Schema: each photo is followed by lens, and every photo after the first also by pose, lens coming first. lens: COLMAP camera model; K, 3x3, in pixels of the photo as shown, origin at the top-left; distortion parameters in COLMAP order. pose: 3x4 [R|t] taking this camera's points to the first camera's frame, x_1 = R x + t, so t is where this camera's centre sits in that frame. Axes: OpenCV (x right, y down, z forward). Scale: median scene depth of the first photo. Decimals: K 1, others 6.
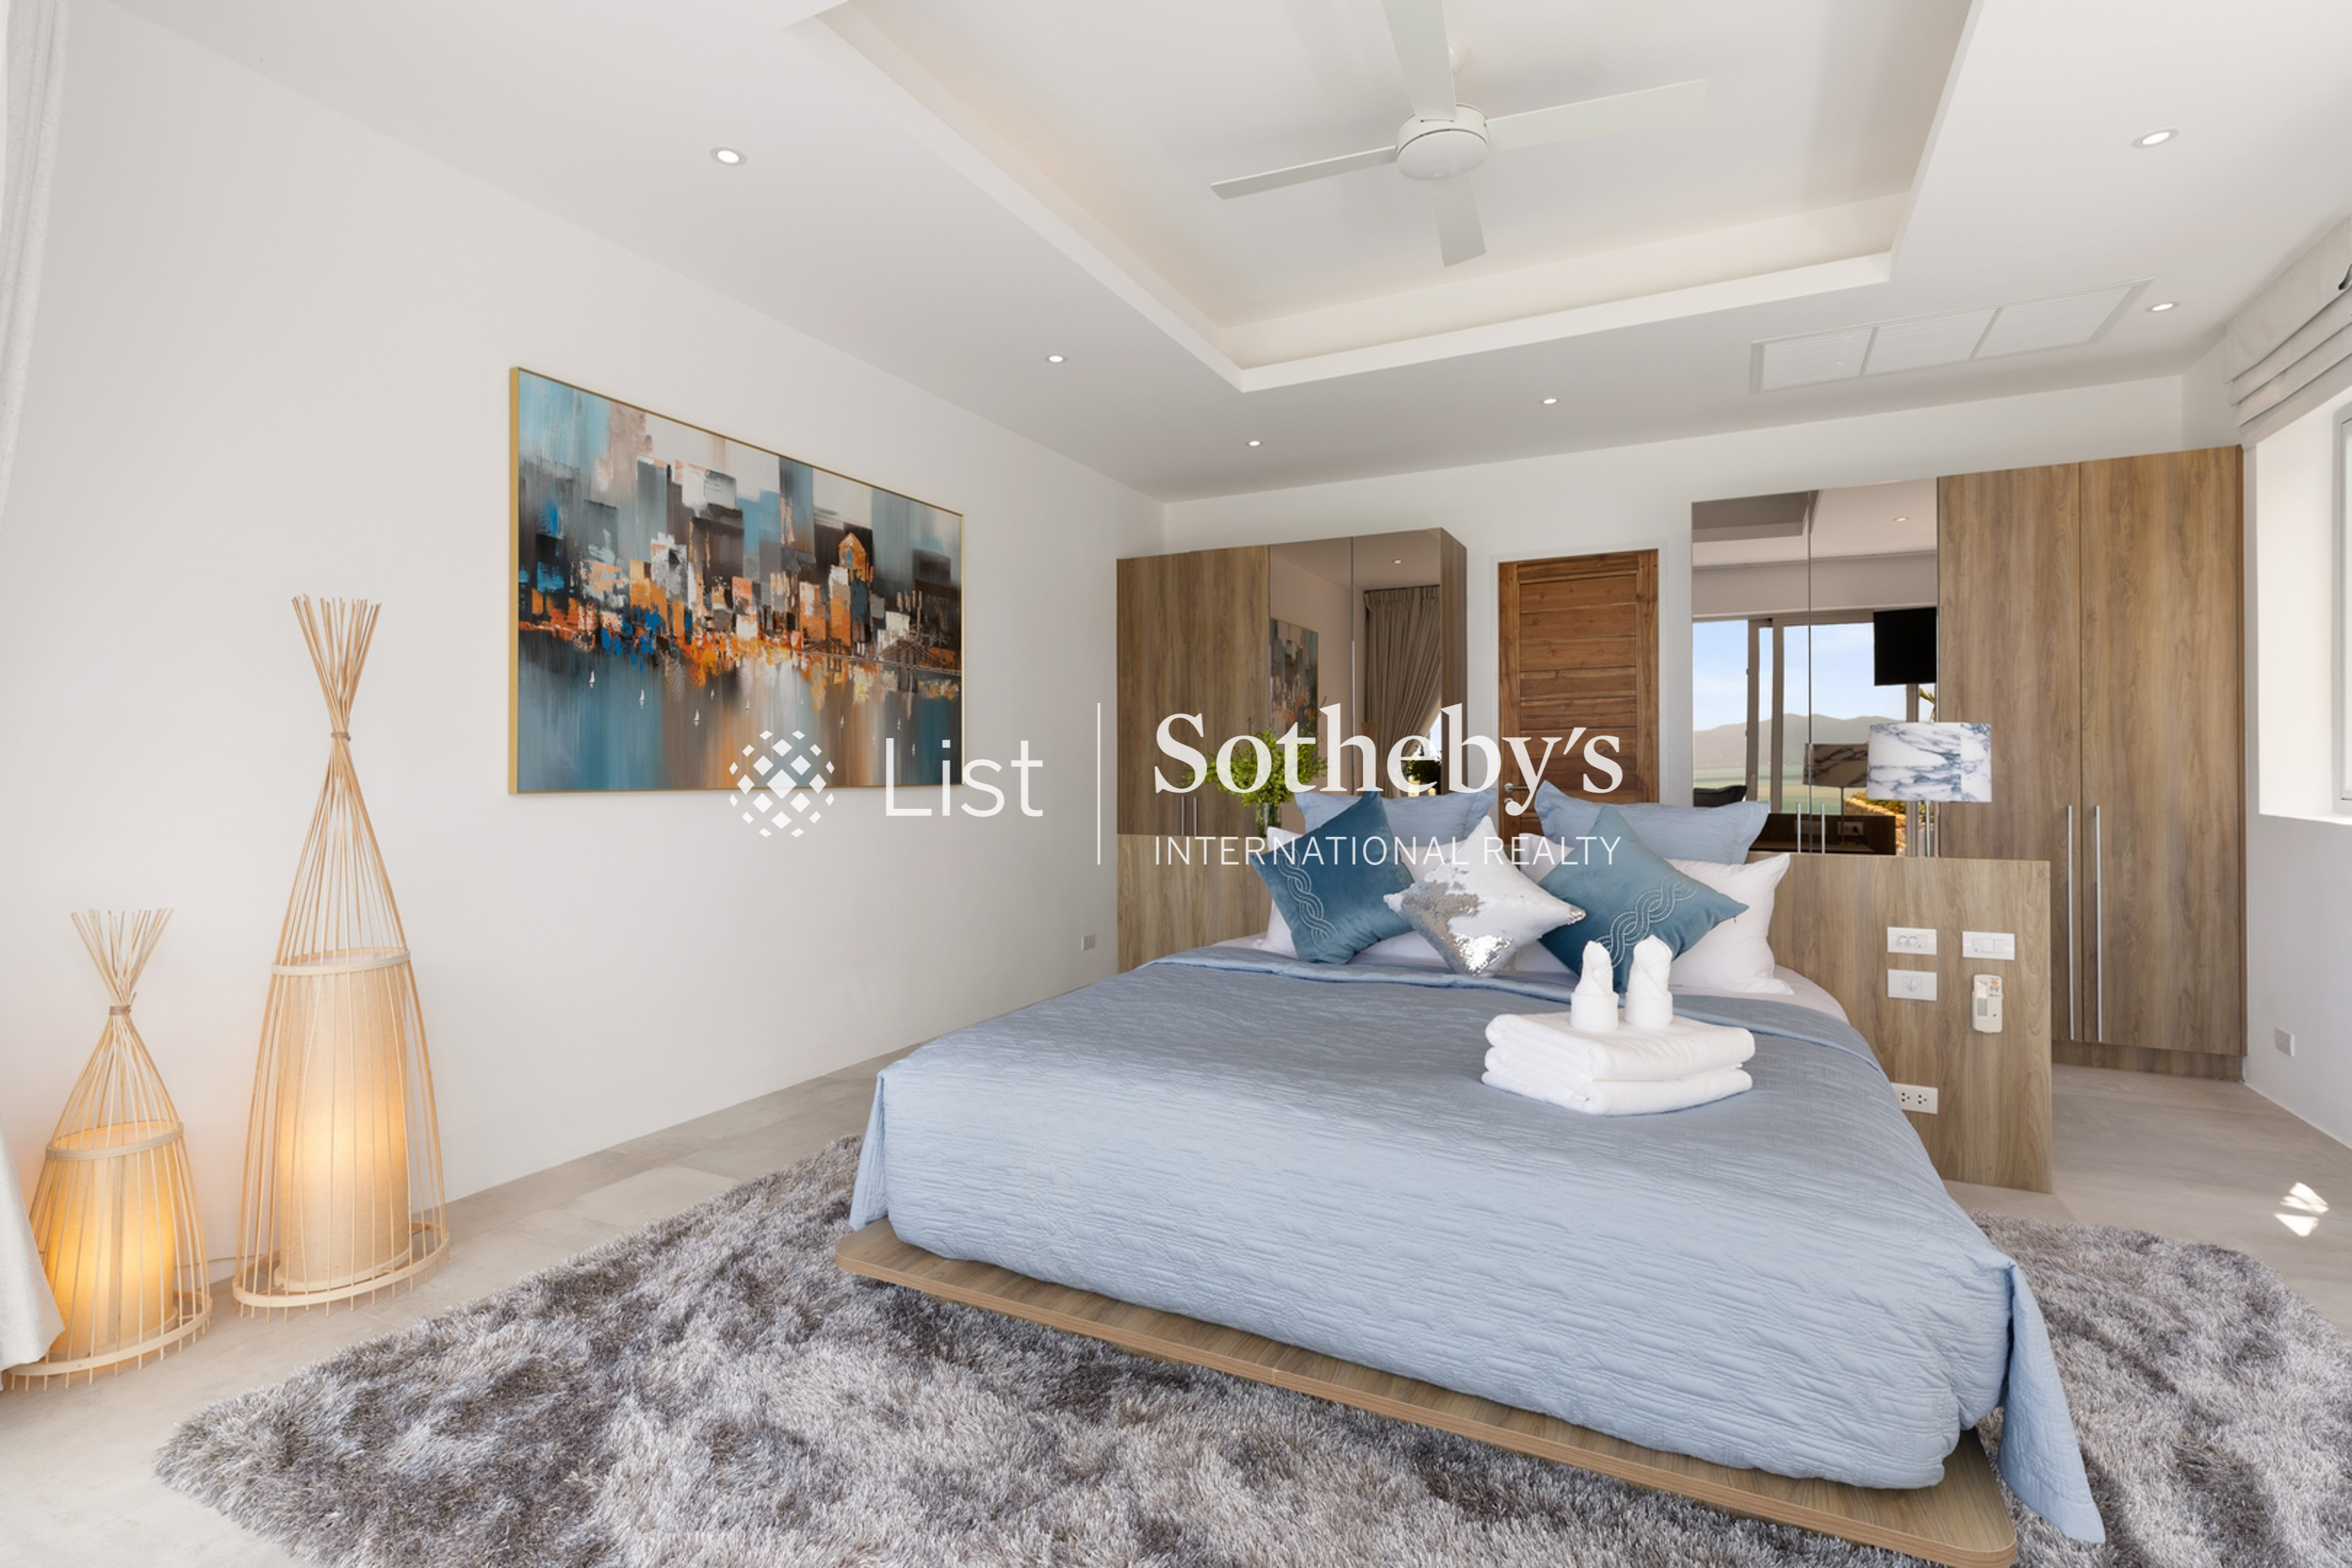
lens RADIAL K [[1066.3, 0, 1170.9], [0, 1066.3, 776.6], [0, 0, 1]] dist [0.005412, 0.000215]
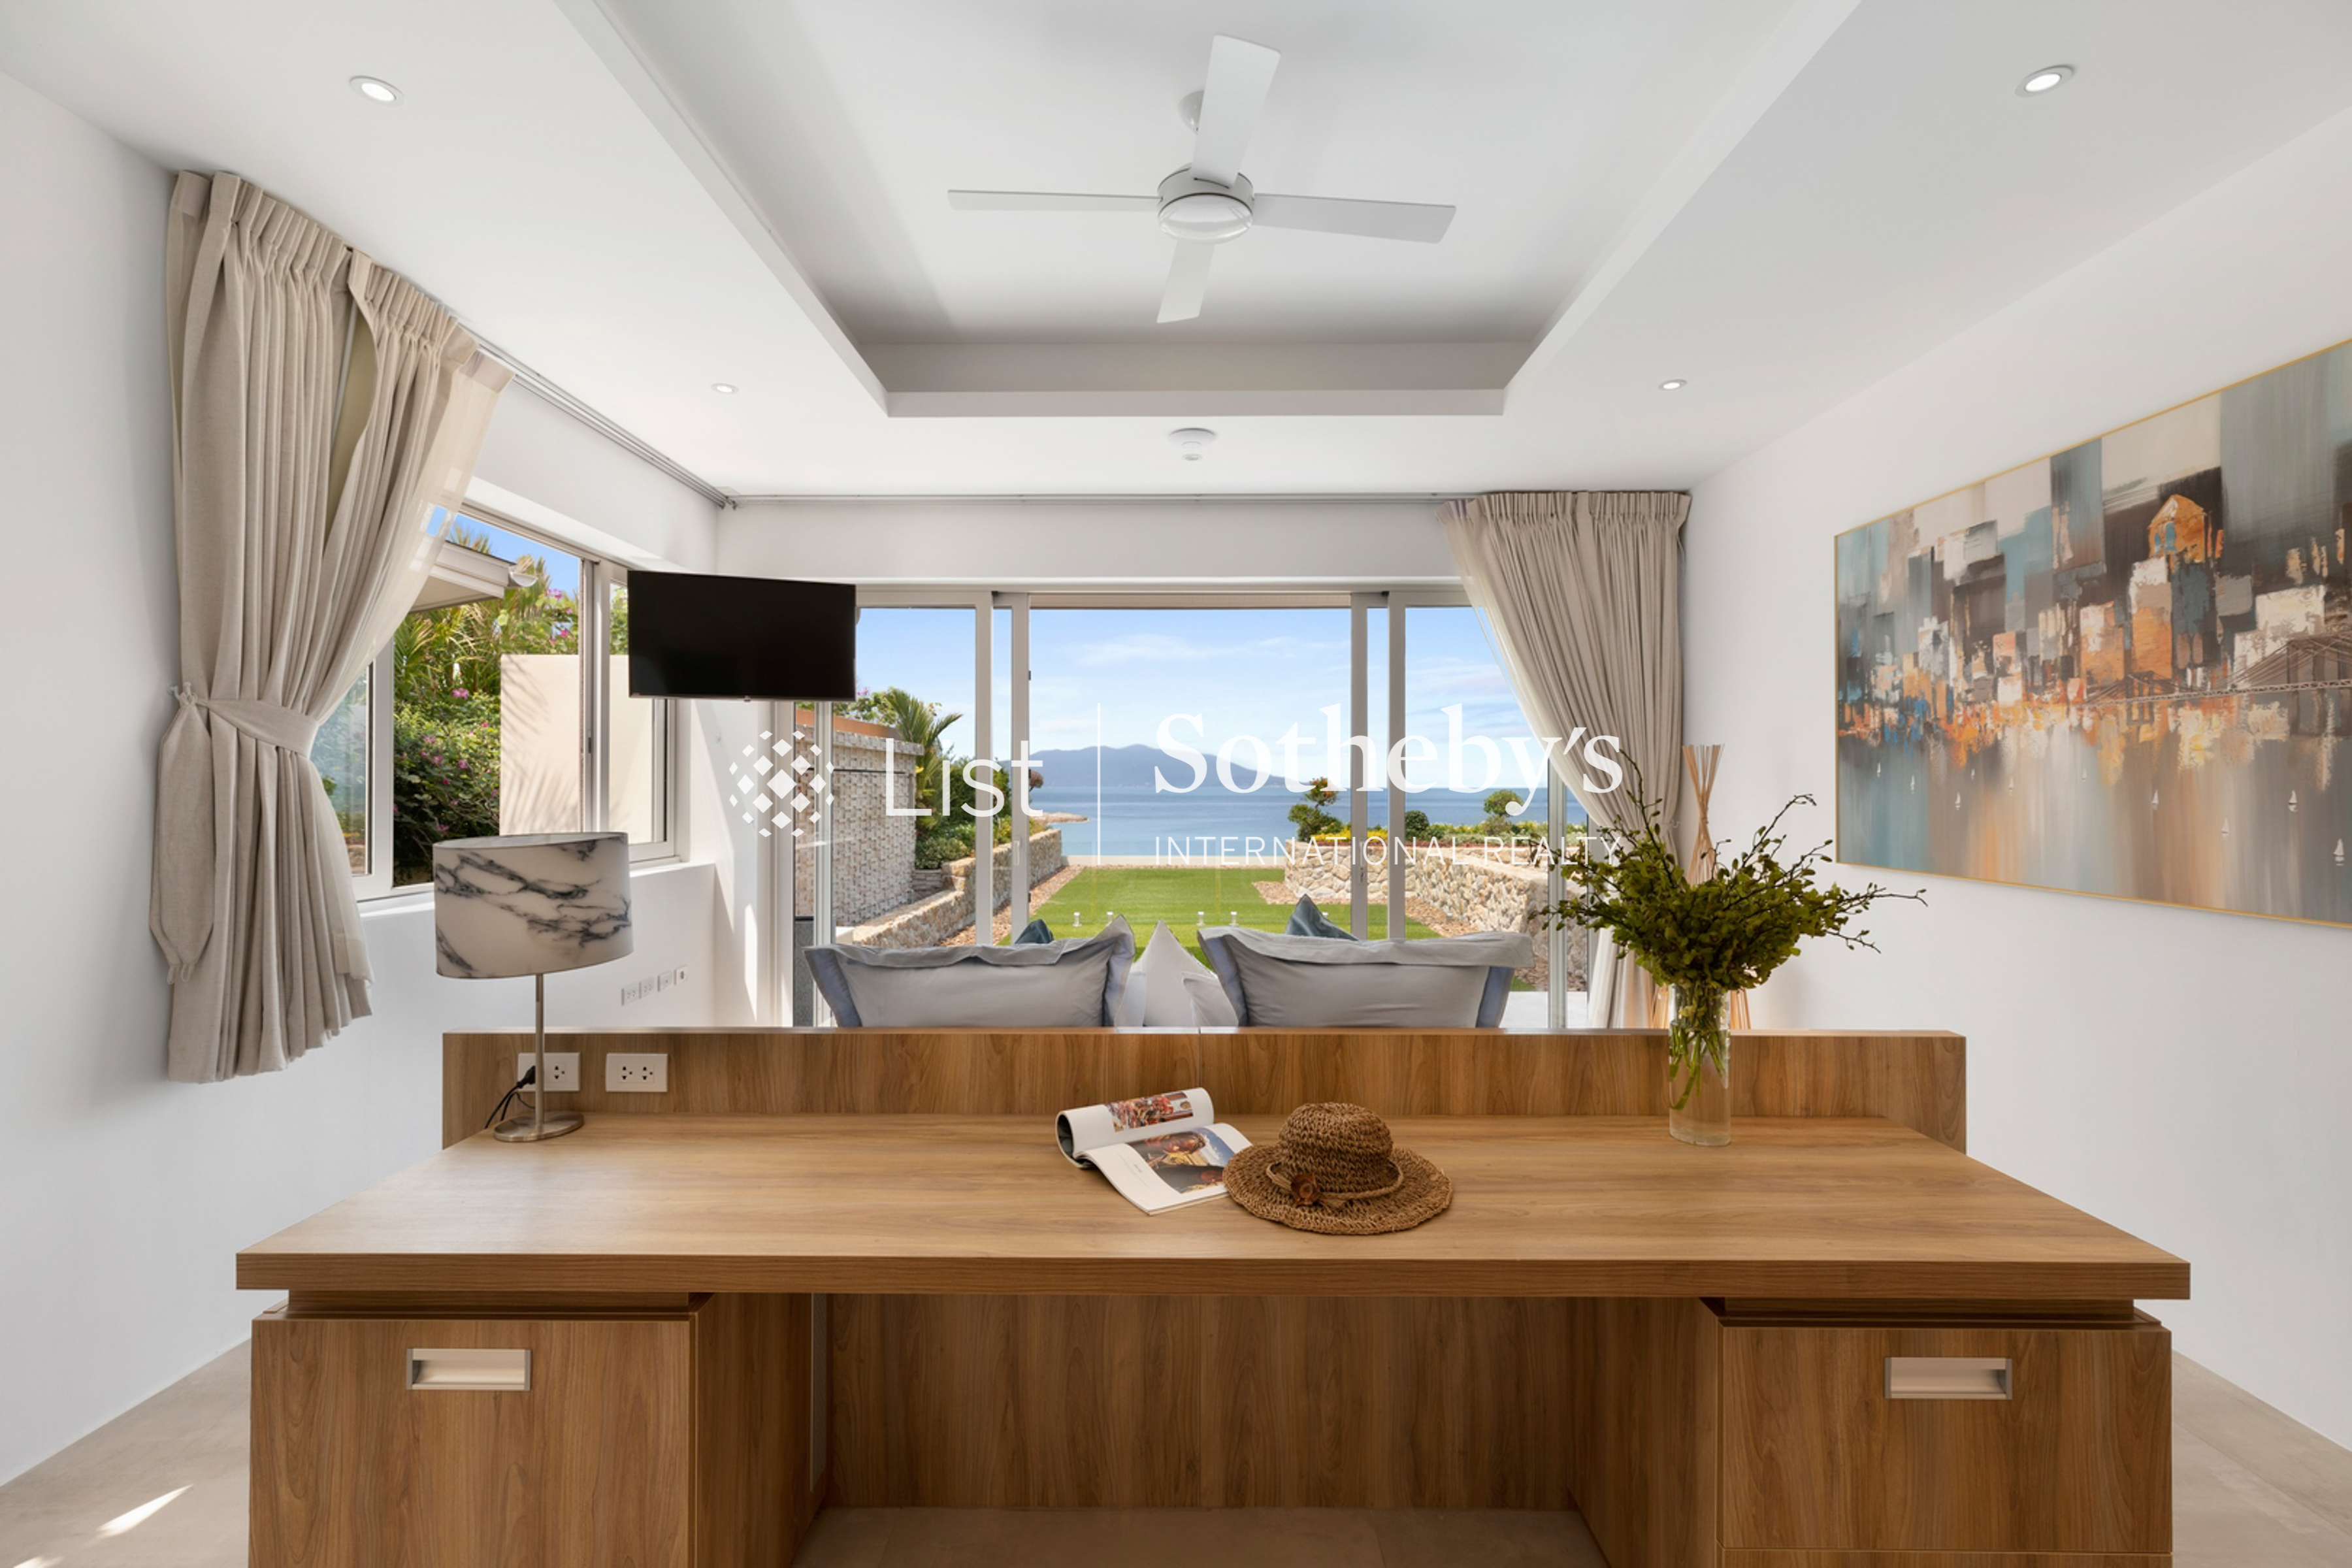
lens RADIAL K [[1066.3, 0, 1170.1], [0, 1066.3, 778.6], [0, 0, 1]] dist [0.005412, 0.000215]
pose [[-0.894069, -0.000141, -0.447929, 0.571918], [-0.001236, 0.999997, 0.002153, -0.073176], [0.447928, 0.002478, -0.894066, 1.478918]]
